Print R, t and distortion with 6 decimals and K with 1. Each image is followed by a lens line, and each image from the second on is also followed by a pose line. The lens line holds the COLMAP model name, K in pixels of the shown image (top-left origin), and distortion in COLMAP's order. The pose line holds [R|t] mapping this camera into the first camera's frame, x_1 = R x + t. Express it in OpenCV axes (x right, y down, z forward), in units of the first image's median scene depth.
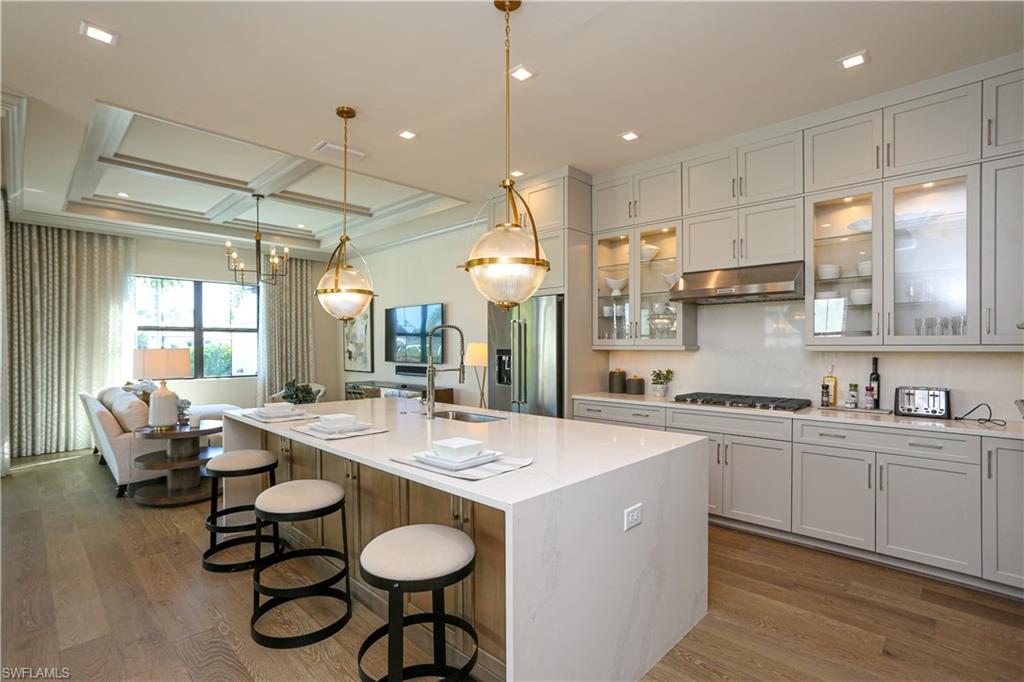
lens RADIAL K [[498.4, 0, 512.0], [0, 498.4, 341.0], [0, 0, 1]] dist [-0.014295, 0.000225]
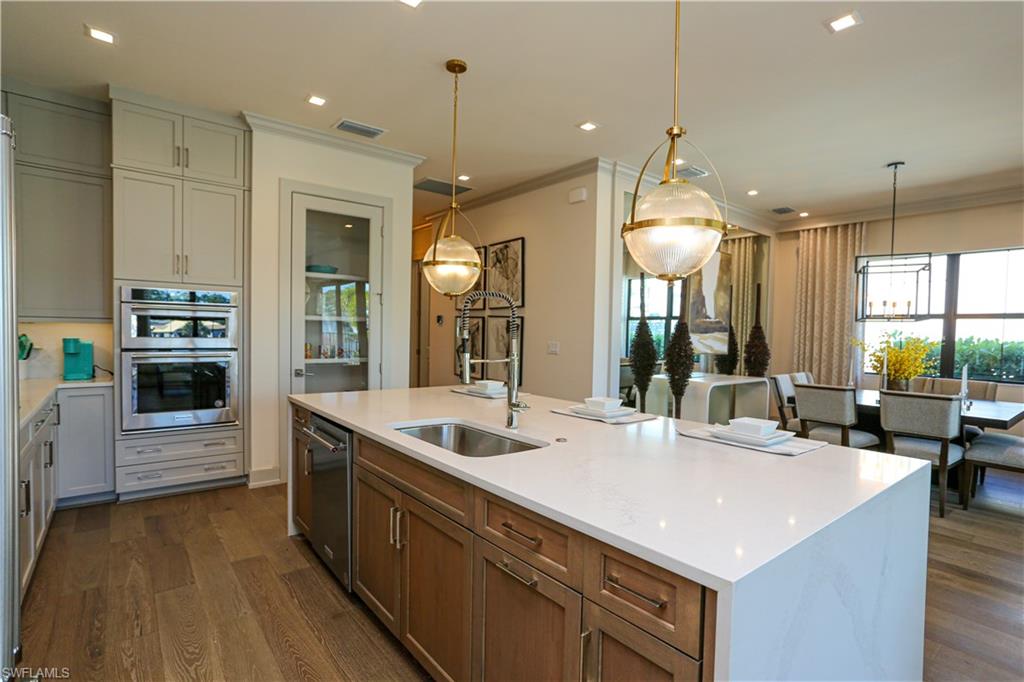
lens RADIAL K [[498.4, 0, 512.0], [0, 498.4, 341.0], [0, 0, 1]] dist [-0.014295, 0.000225]
pose [[-0.989326, -0.018494, 0.144544, -0.213988], [-0.016591, 0.999759, 0.014356, 0.021317], [-0.144775, 0.011805, -0.989394, 1.376083]]
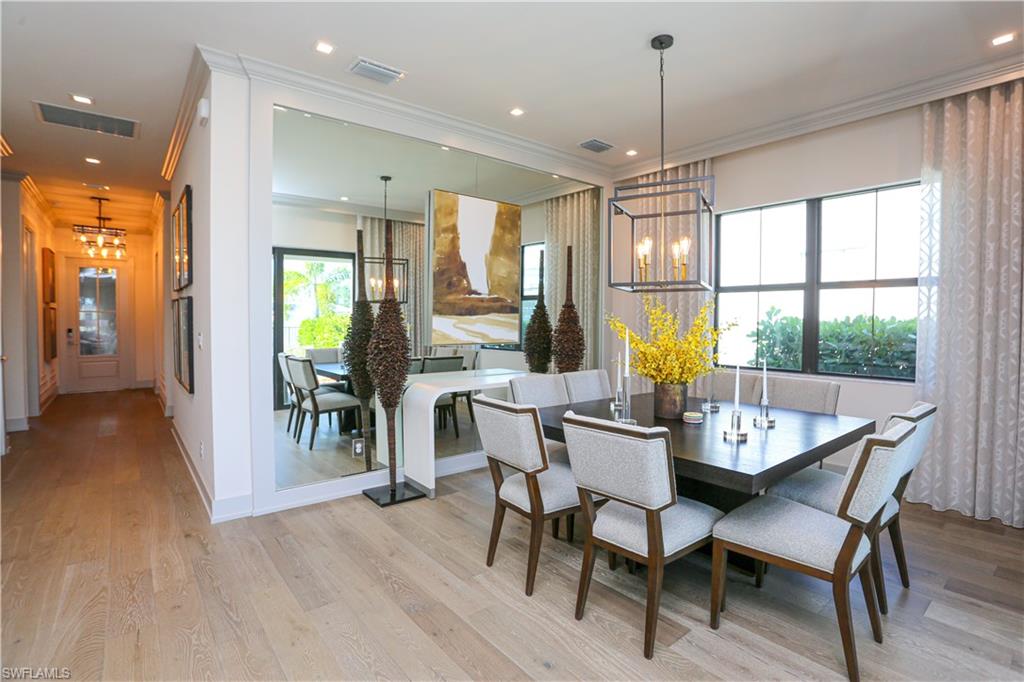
lens RADIAL K [[498.6, 0, 516.2], [0, 498.6, 332.8], [0, 0, 1]] dist [-0.081560, 0.033721]
pose [[-0.990384, -0.001892, 0.138336, -0.840537], [0.001189, 0.999753, 0.022182, 0.023941], [-0.138344, 0.022133, -0.990137, 0.823884]]
